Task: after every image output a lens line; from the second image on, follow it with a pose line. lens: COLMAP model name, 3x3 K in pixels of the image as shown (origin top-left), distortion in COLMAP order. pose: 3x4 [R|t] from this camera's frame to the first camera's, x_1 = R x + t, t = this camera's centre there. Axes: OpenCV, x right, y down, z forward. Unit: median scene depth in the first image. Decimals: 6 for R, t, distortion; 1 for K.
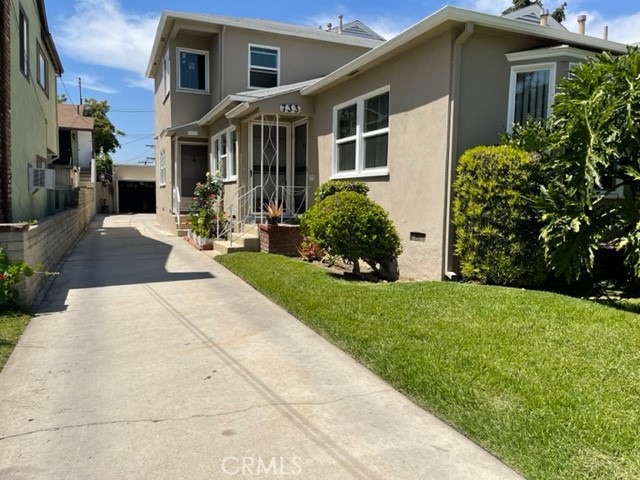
lens RADIAL K [[500.1, 0, 320.0], [0, 500.1, 240.0], [0, 0, 1]] dist [0.061596, -0.066258]
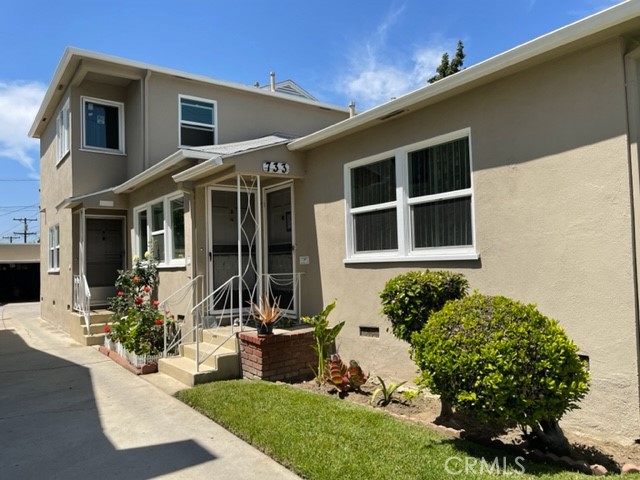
lens RADIAL K [[500.1, 0, 320.0], [0, 500.1, 240.0], [0, 0, 1]] dist [0.061596, -0.066258]
pose [[0.974992, -0.029856, 0.220225, -0.137076], [0.059110, 0.990079, -0.127470, -0.053642], [-0.214235, 0.137300, 0.967084, 0.261014]]
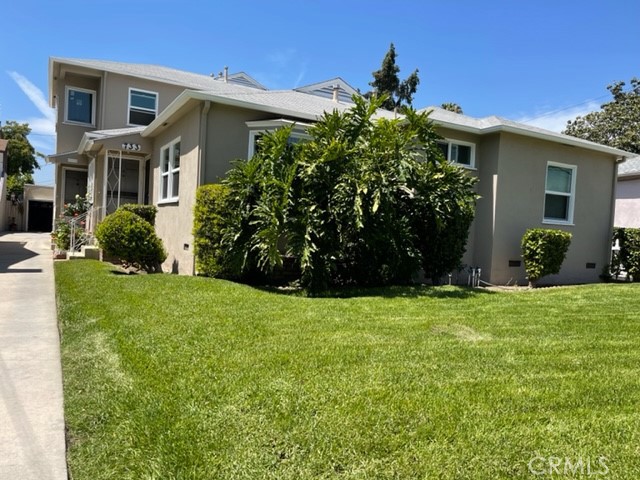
lens RADIAL K [[492.2, 0, 317.9], [0, 492.2, 243.8], [0, 0, 1]] dist [0.064378, -0.065931]
pose [[0.994097, 0.035473, 0.102534, 0.244098], [-0.030010, 0.998071, -0.054345, 0.028240], [-0.104264, 0.050947, 0.993244, -0.225905]]
